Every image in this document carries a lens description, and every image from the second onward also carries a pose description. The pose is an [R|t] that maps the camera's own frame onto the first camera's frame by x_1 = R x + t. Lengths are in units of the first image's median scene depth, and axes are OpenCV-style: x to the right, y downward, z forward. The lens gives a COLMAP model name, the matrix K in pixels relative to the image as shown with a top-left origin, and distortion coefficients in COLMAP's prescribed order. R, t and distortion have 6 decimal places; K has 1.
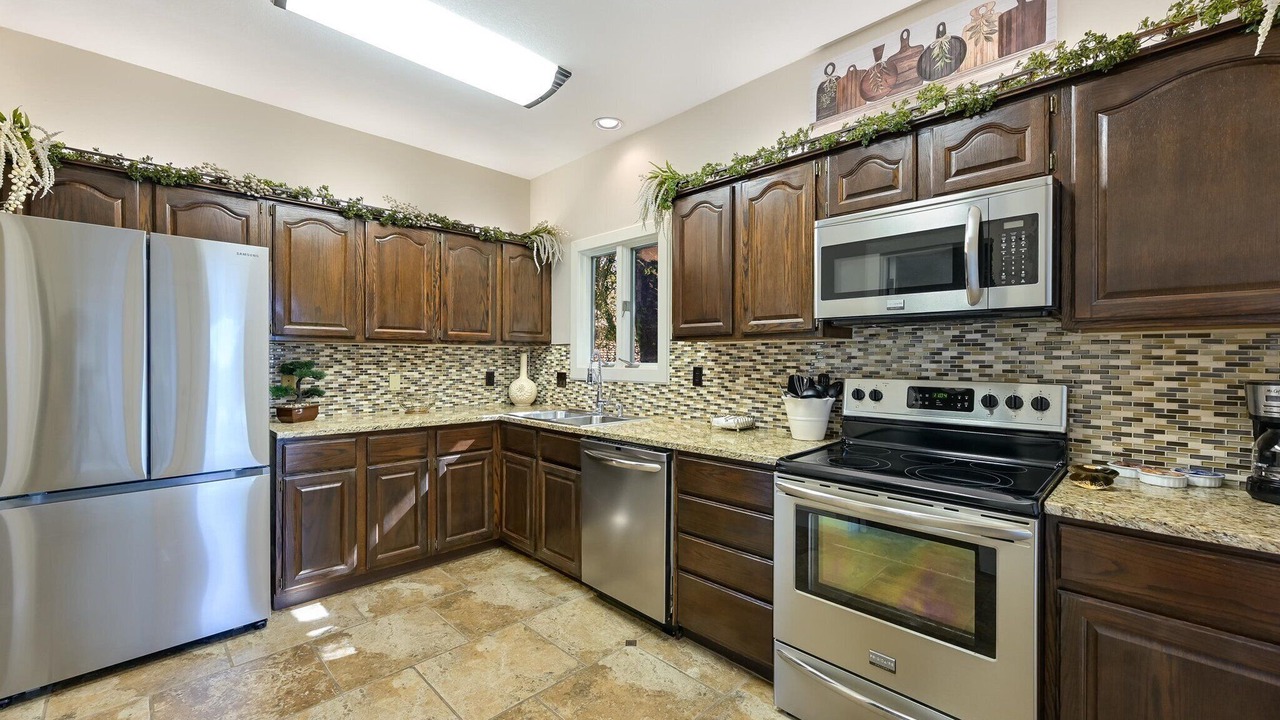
lens RADIAL K [[510.5, 0, 661.0], [0, 510.5, 361.2], [0, 0, 1]] dist [0.000876, -0.000087]
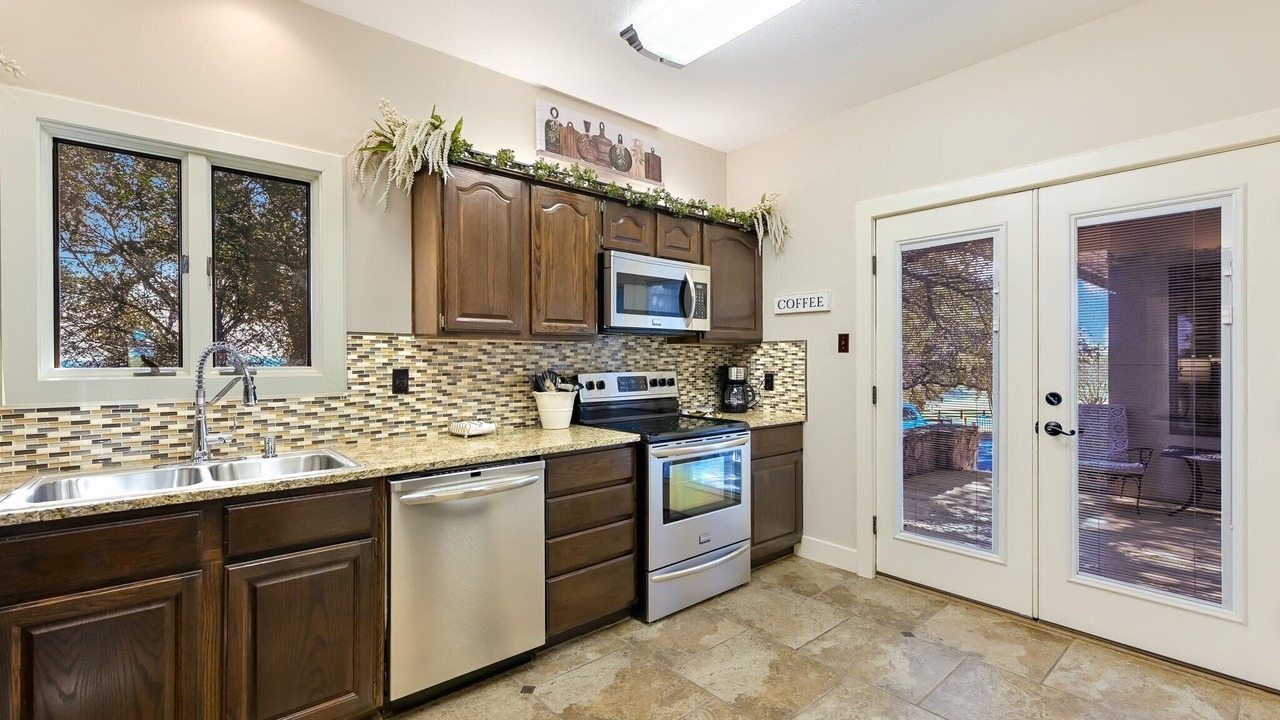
lens RADIAL K [[510.5, 0, 661.0], [0, 510.5, 361.2], [0, 0, 1]] dist [0.000876, -0.000087]
pose [[0.111940, -0.008715, 0.993677, -0.757149], [0.008448, 0.999934, 0.007818, -0.004443], [-0.993679, 0.007519, 0.112006, 0.580733]]
